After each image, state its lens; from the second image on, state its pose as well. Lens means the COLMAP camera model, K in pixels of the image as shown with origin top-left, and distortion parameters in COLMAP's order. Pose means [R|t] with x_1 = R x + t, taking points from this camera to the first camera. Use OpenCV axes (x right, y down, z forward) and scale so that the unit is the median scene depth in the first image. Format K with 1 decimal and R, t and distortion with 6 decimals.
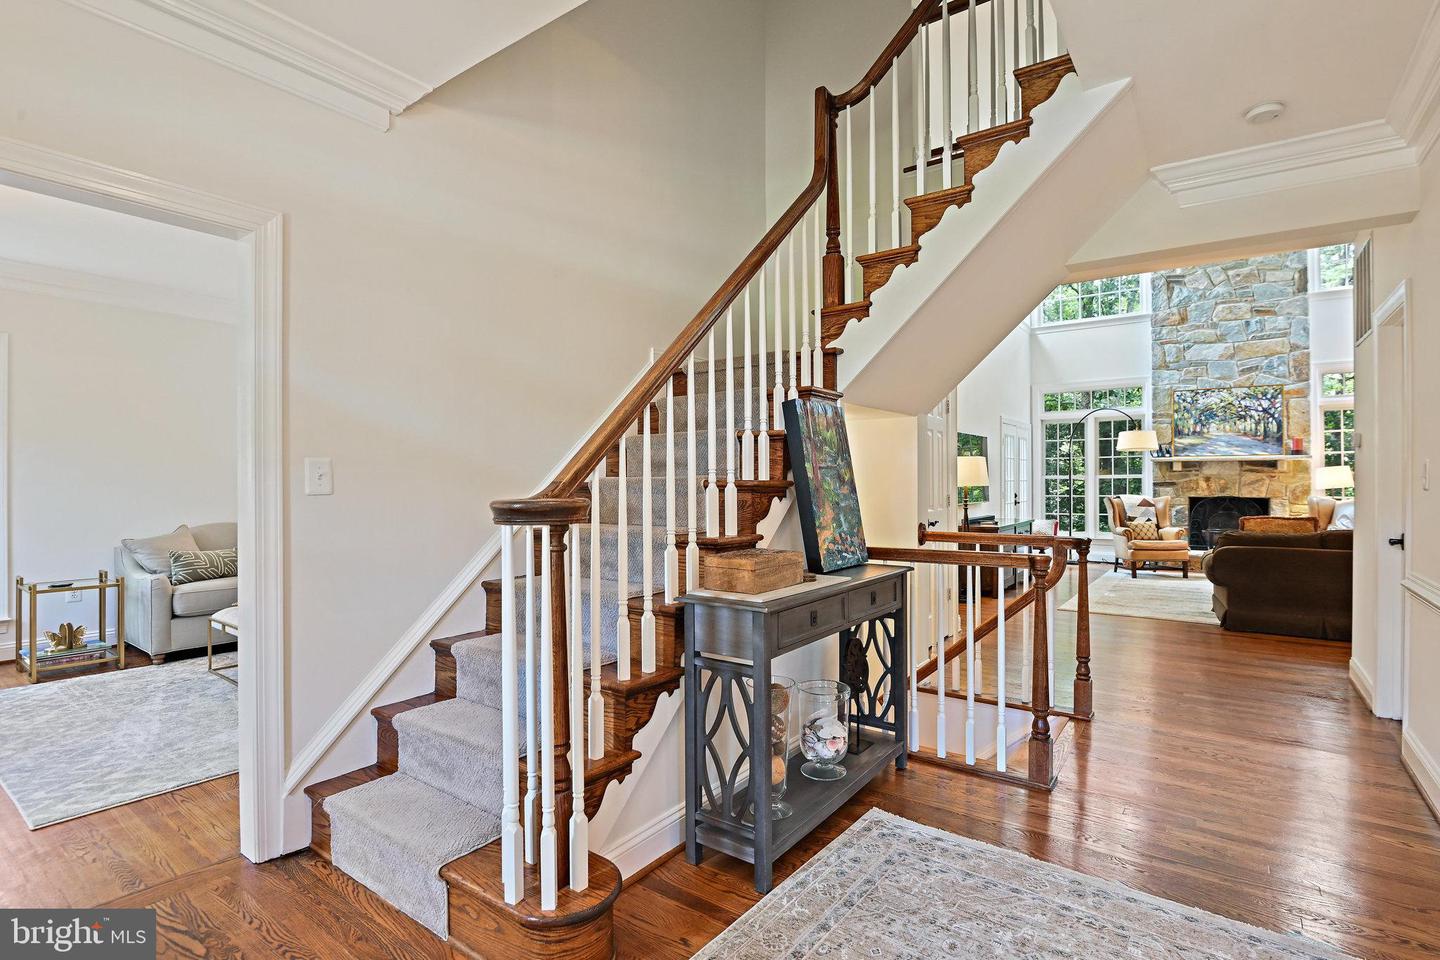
lens RADIAL K [[694.0, 0, 717.0], [0, 694.0, 478.7], [0, 0, 1]] dist [-0.028211, -0.001157]
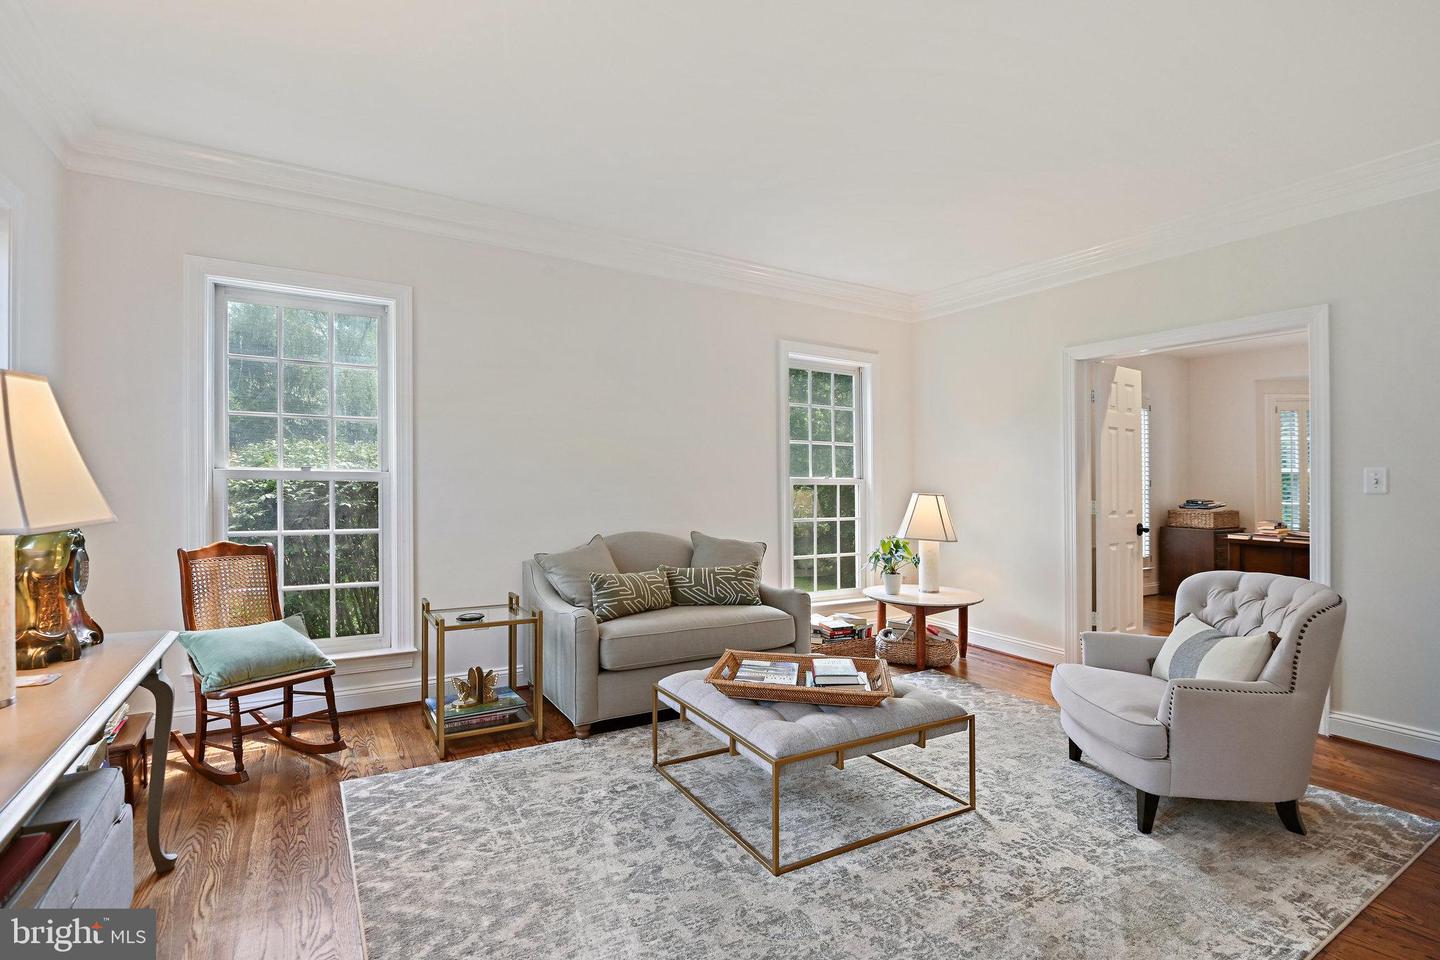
lens RADIAL K [[687.3, 0, 720.5], [0, 687.3, 479.0], [0, 0, 1]] dist [-0.028134, -0.000832]
pose [[0.922467, 0.007812, -0.385996, -0.421658], [-0.003745, 0.999929, 0.011286, -0.003788], [0.386057, -0.008966, 0.922431, 0.405371]]
